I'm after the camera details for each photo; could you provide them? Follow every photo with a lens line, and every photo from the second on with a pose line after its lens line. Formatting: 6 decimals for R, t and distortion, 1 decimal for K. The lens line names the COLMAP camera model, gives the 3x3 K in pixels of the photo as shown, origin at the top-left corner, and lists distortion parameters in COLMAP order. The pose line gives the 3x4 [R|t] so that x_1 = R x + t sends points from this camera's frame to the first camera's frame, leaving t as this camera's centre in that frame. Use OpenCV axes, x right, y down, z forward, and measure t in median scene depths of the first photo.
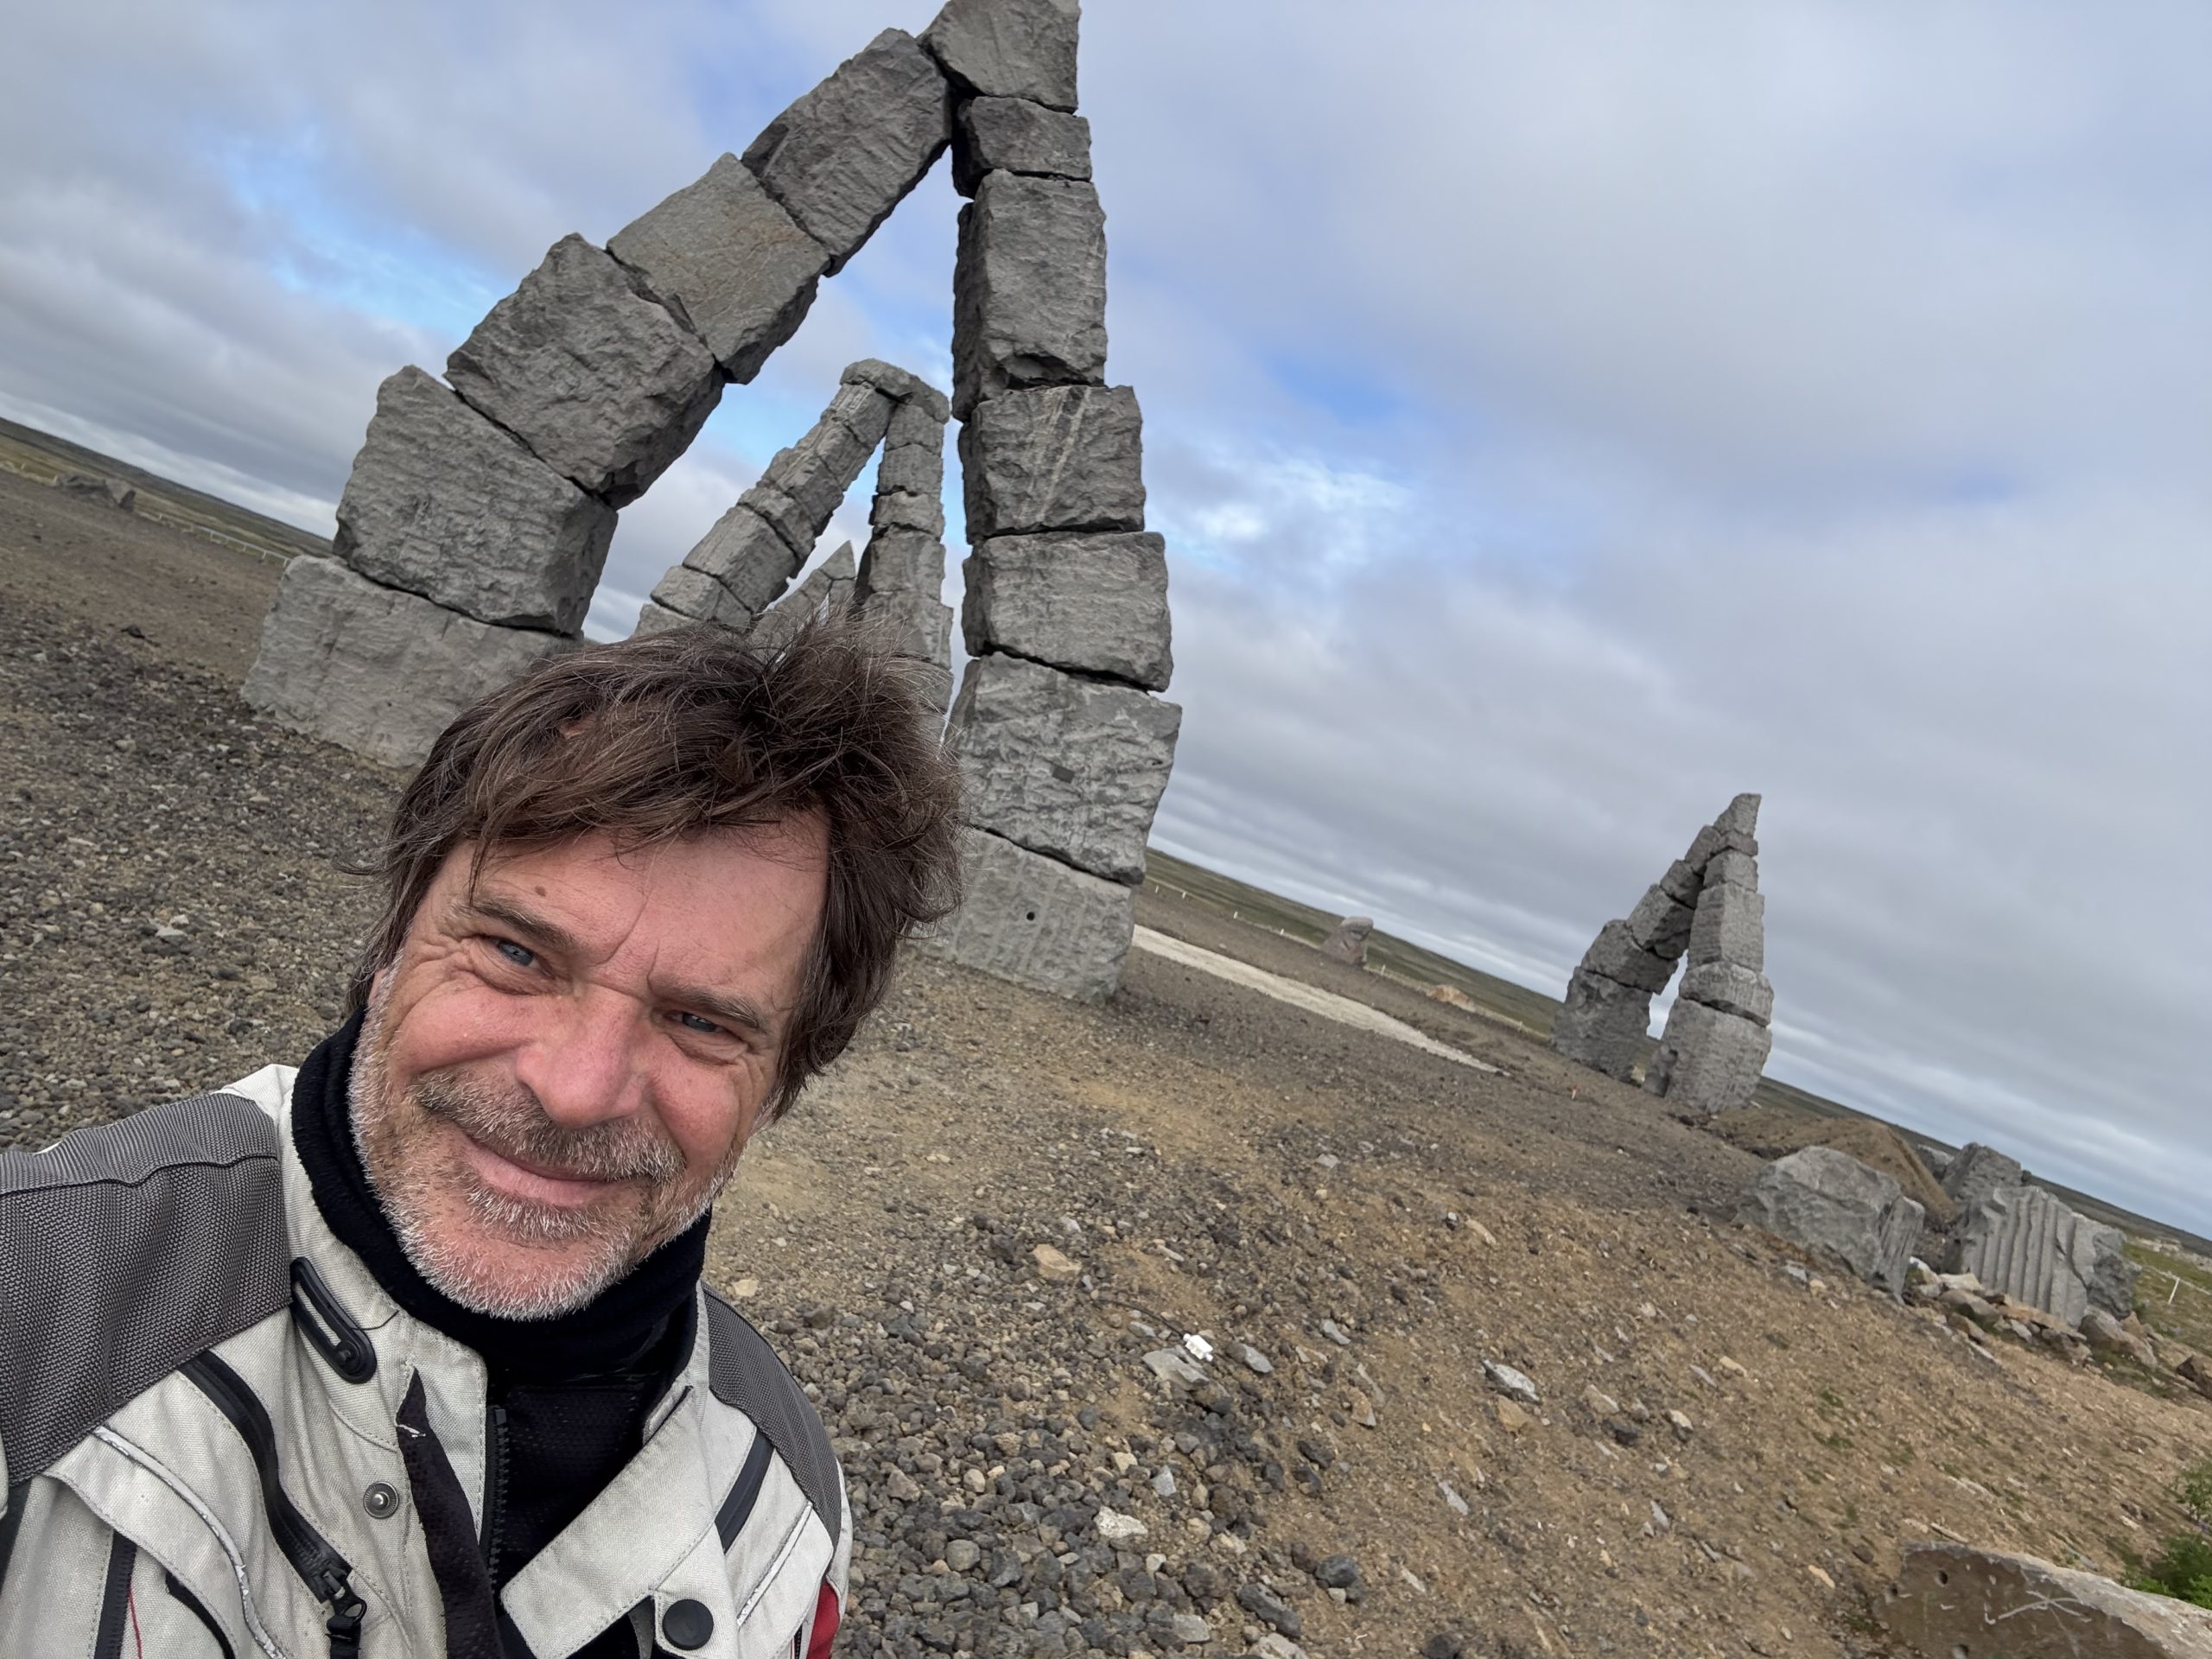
lens RADIAL K [[1627.2, 0, 1079.9], [0, 1627.2, 856.3], [0, 0, 1]] dist [0.124119, -0.229921]
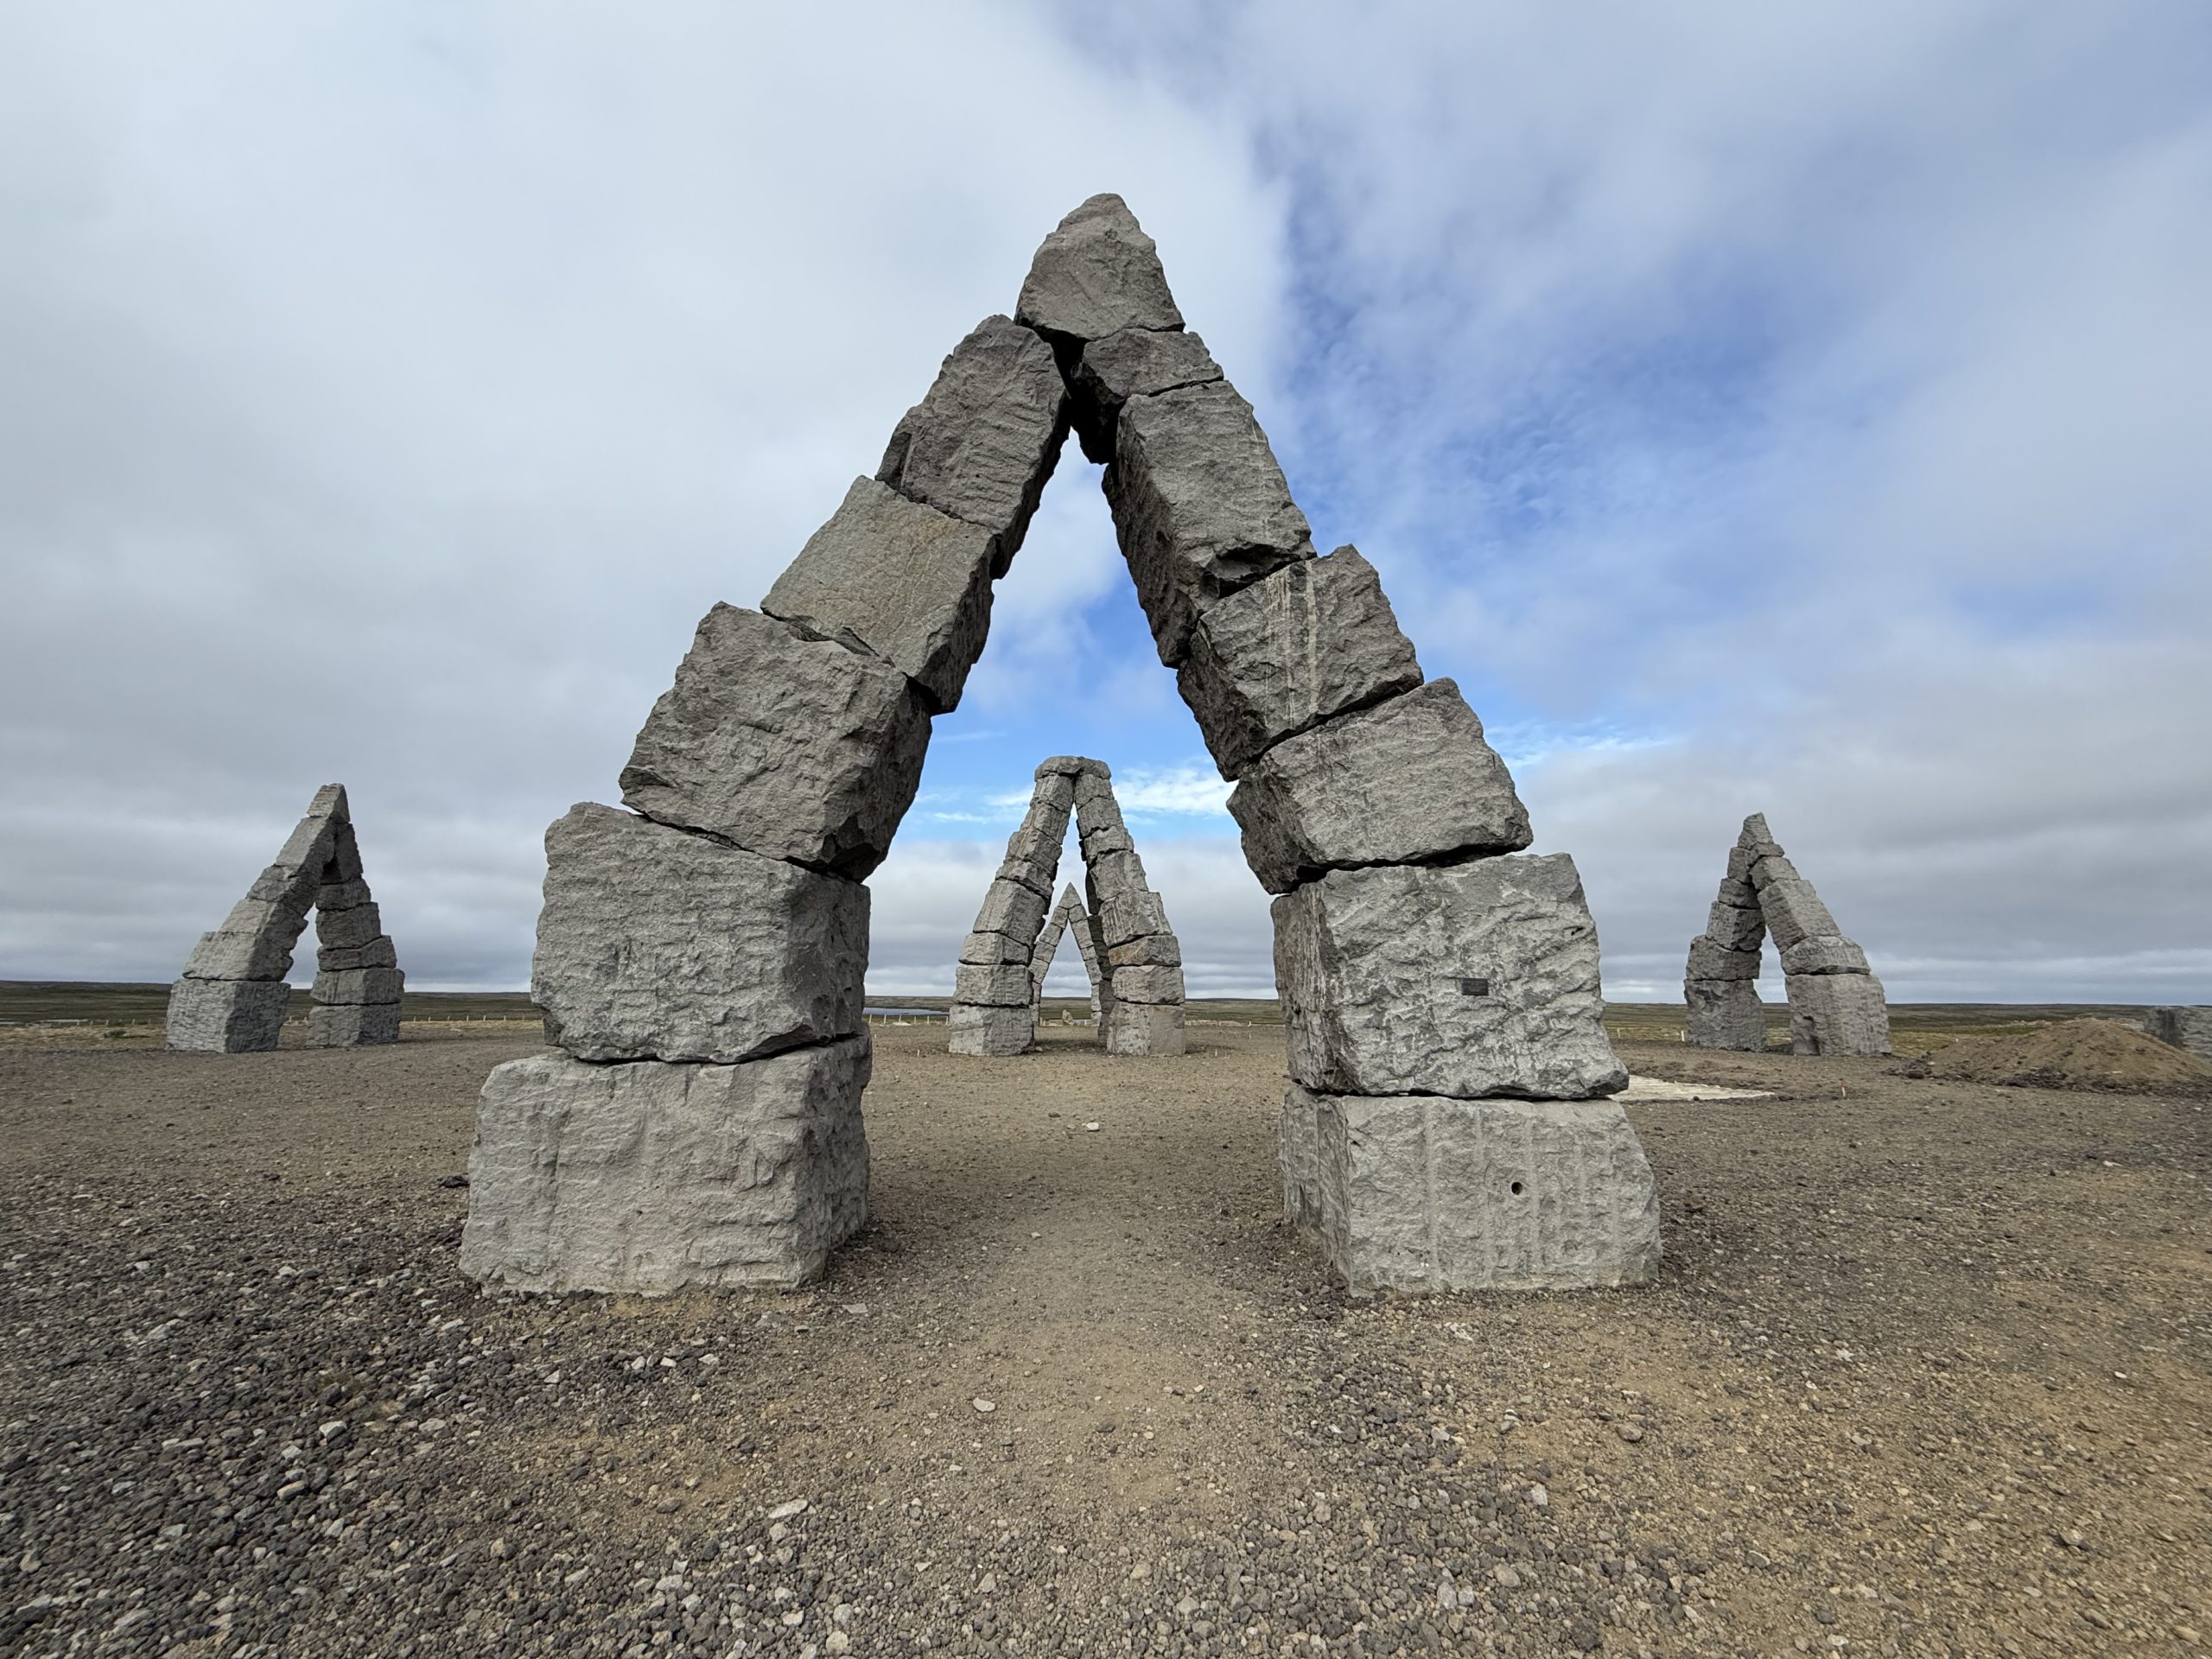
lens RADIAL K [[943.5, 0, 1118.6], [0, 943.5, 822.2], [0, 0, 1]] dist [0.001885, 0.000204]
pose [[0.931042, -0.360359, -0.057455, -0.112894], [0.338031, 0.911012, -0.236203, -0.073104], [0.137461, 0.200493, 0.970004, 0.530776]]
